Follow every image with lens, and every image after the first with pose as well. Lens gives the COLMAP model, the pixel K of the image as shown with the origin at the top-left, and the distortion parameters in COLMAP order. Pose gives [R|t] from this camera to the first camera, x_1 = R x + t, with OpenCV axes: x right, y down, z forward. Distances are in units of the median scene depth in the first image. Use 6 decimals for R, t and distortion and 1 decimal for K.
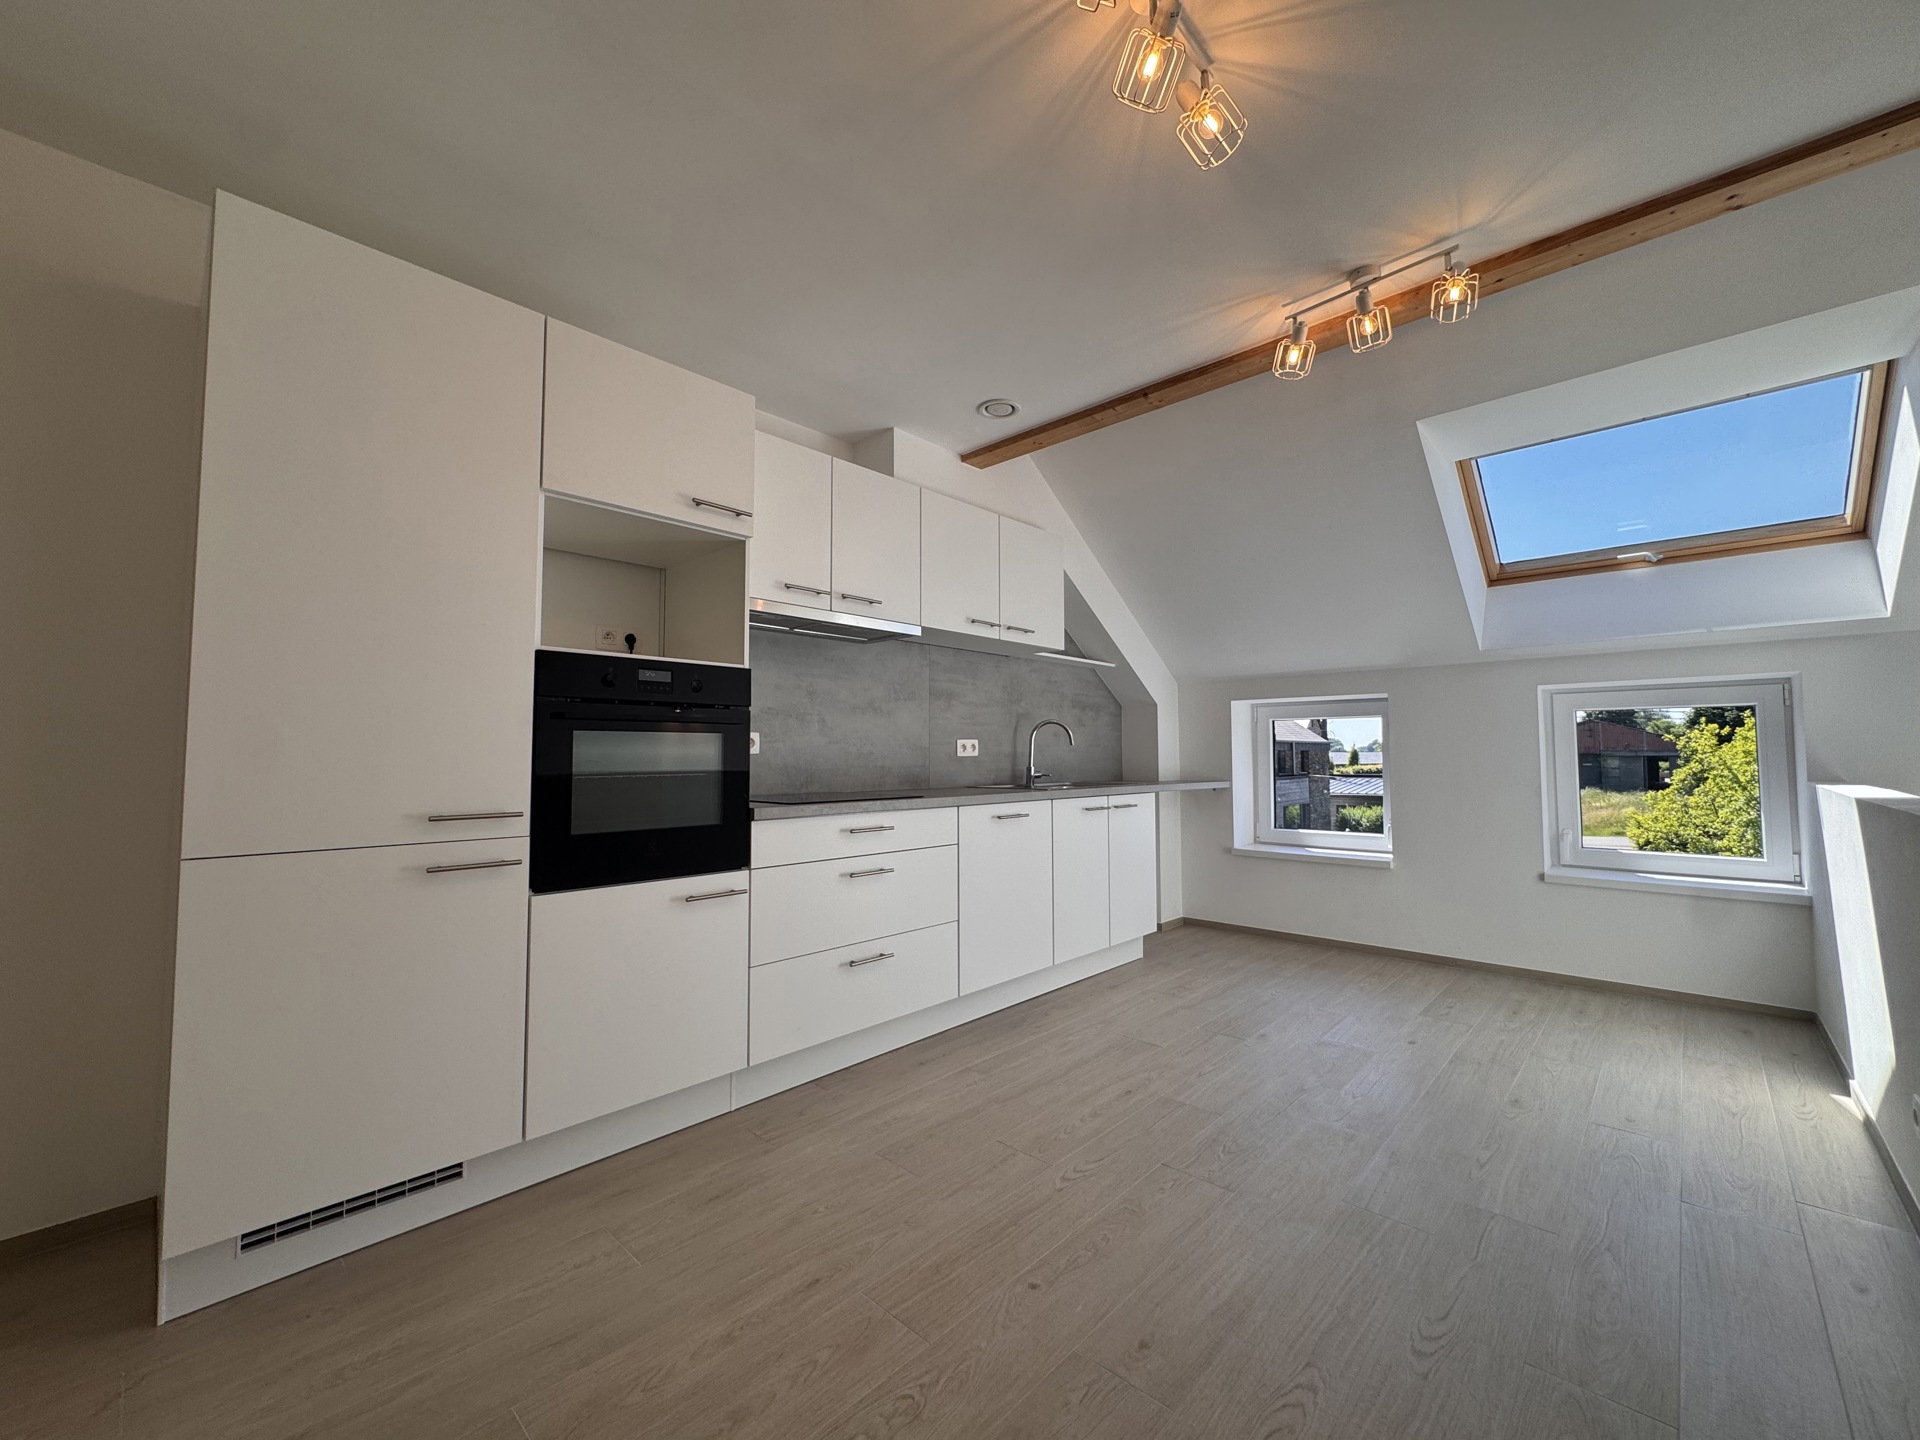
lens RADIAL K [[770.4, 0, 960.0], [0, 770.4, 720.0], [0, 0, 1]] dist [0.000197, 0.000406]
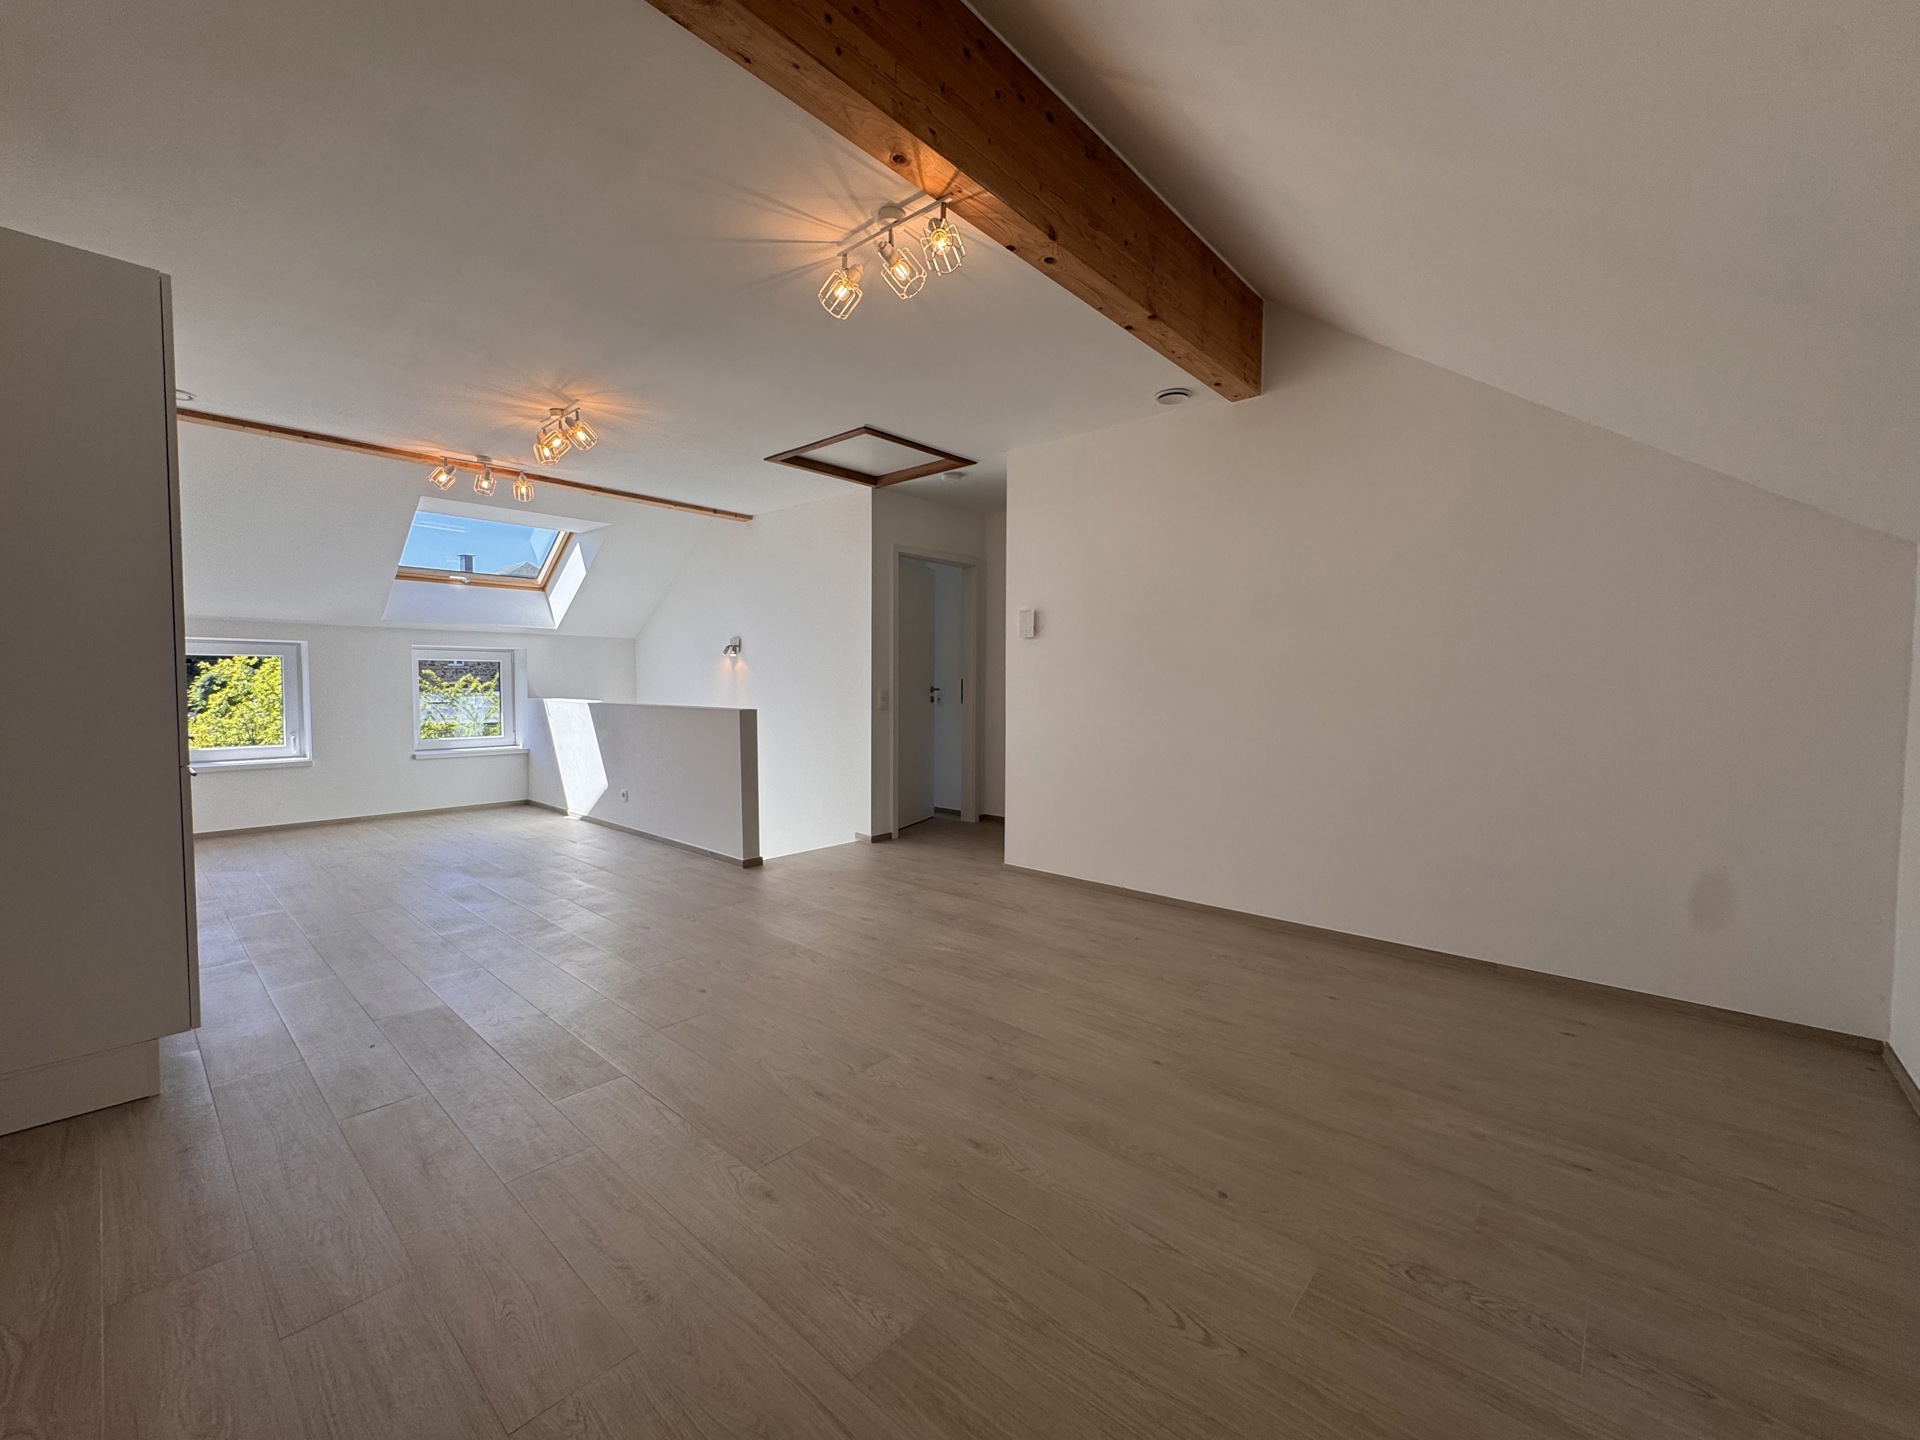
lens RADIAL K [[776.4, 0, 960.0], [0, 776.4, 720.0], [0, 0, 1]] dist [-0.001239, 0.000022]
pose [[-0.025038, -0.046449, 0.998607, -1.017438], [-0.050730, 0.997692, 0.045135, -0.017955], [-0.998398, -0.049530, -0.027337, -0.166445]]
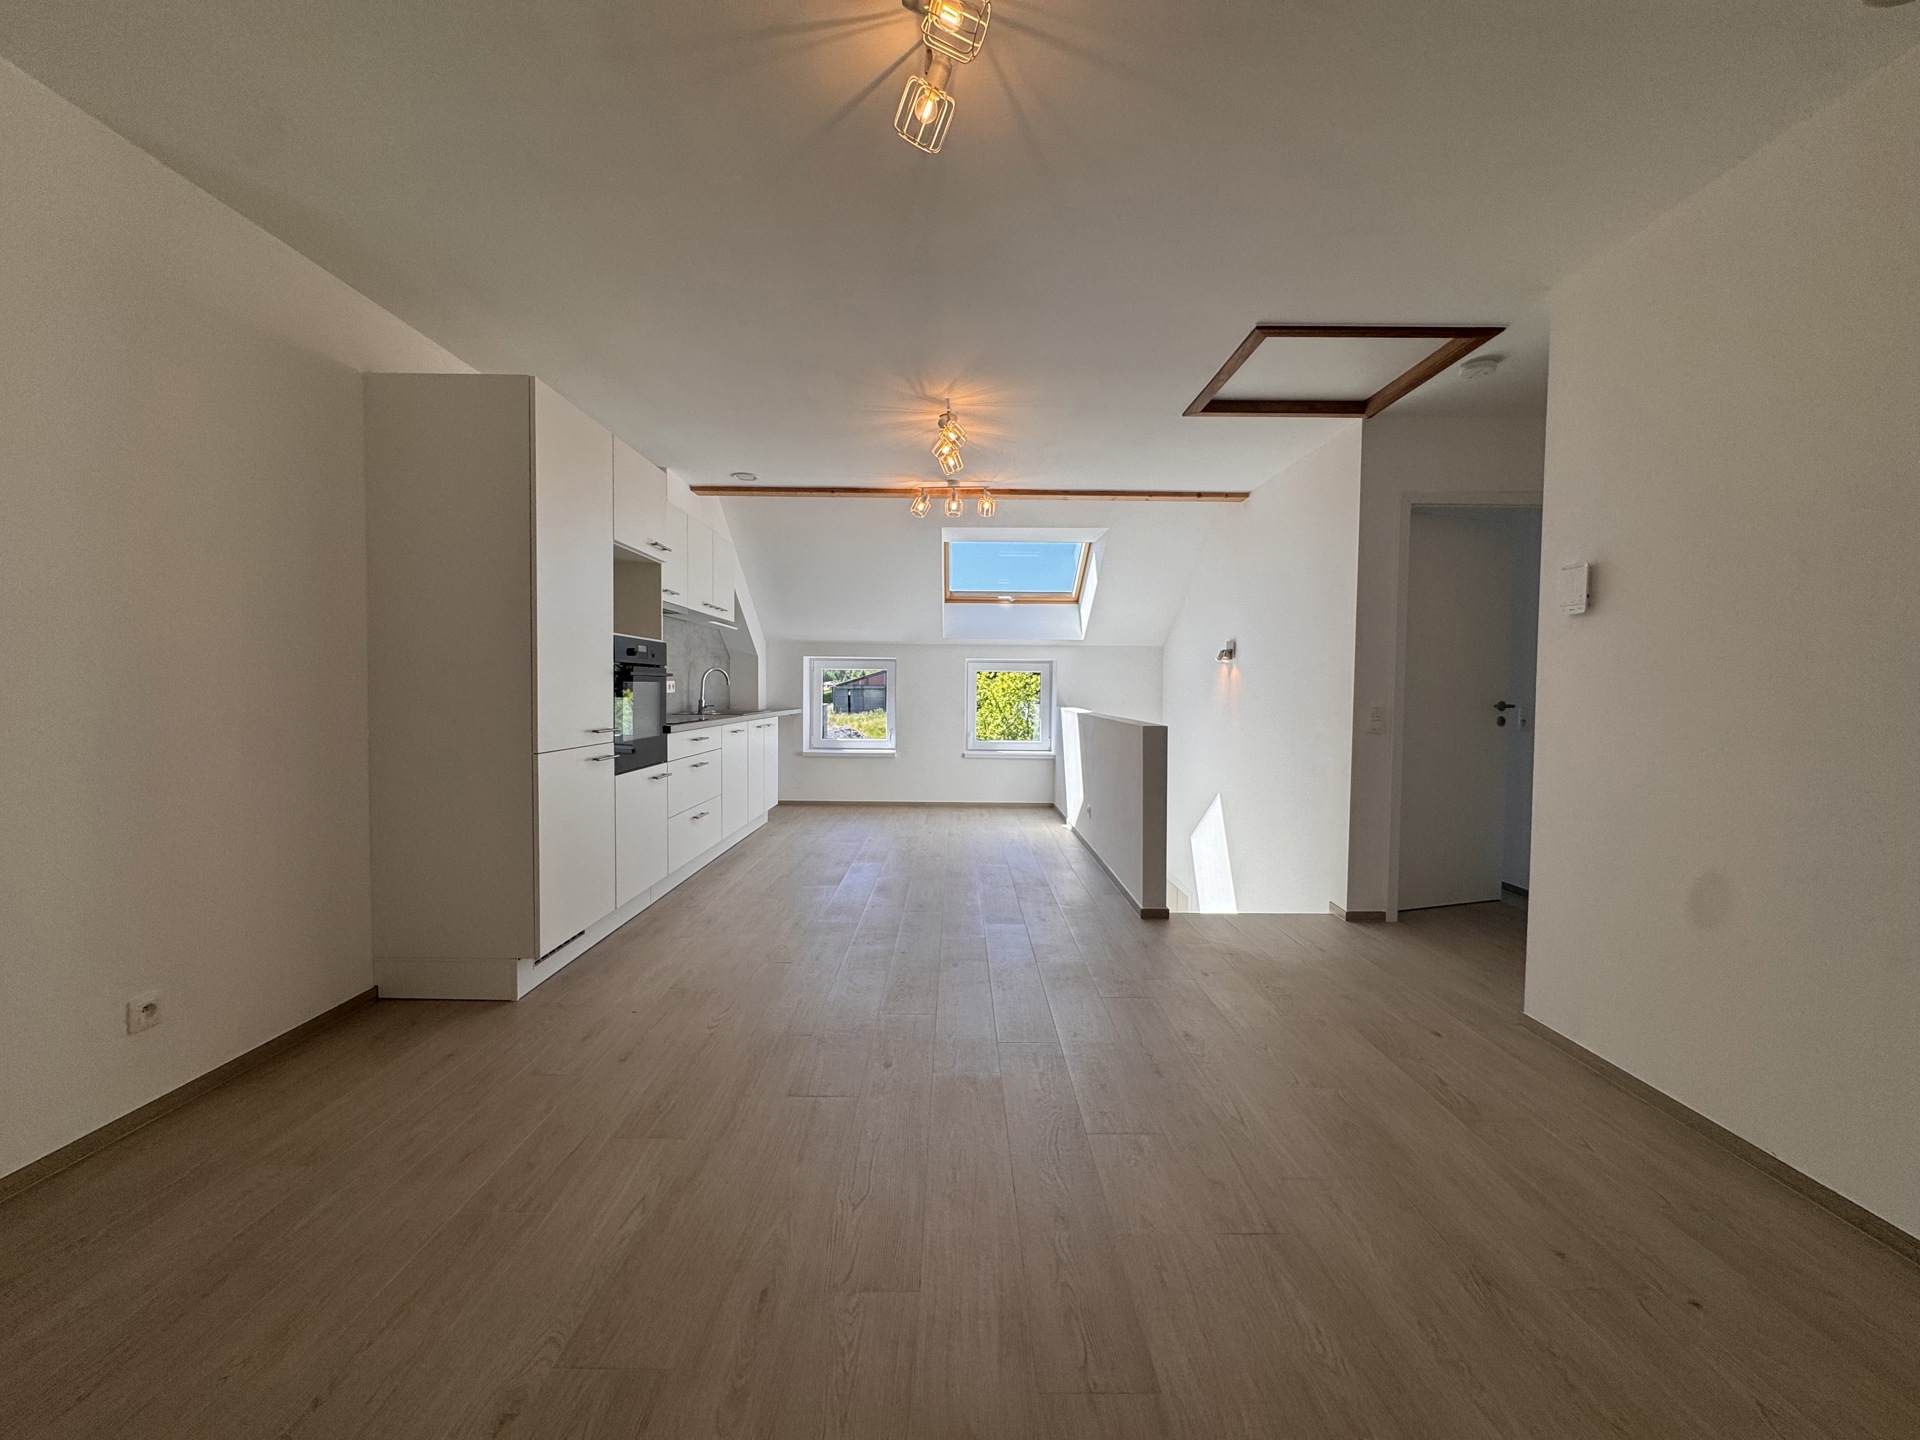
lens RADIAL K [[770.4, 0, 960.0], [0, 770.4, 720.0], [0, 0, 1]] dist [0.000197, 0.000406]
pose [[0.725823, -0.019121, 0.687616, -0.628385], [-0.043746, 0.996307, 0.073882, -0.033912], [-0.686489, -0.083706, 0.722306, -0.427504]]
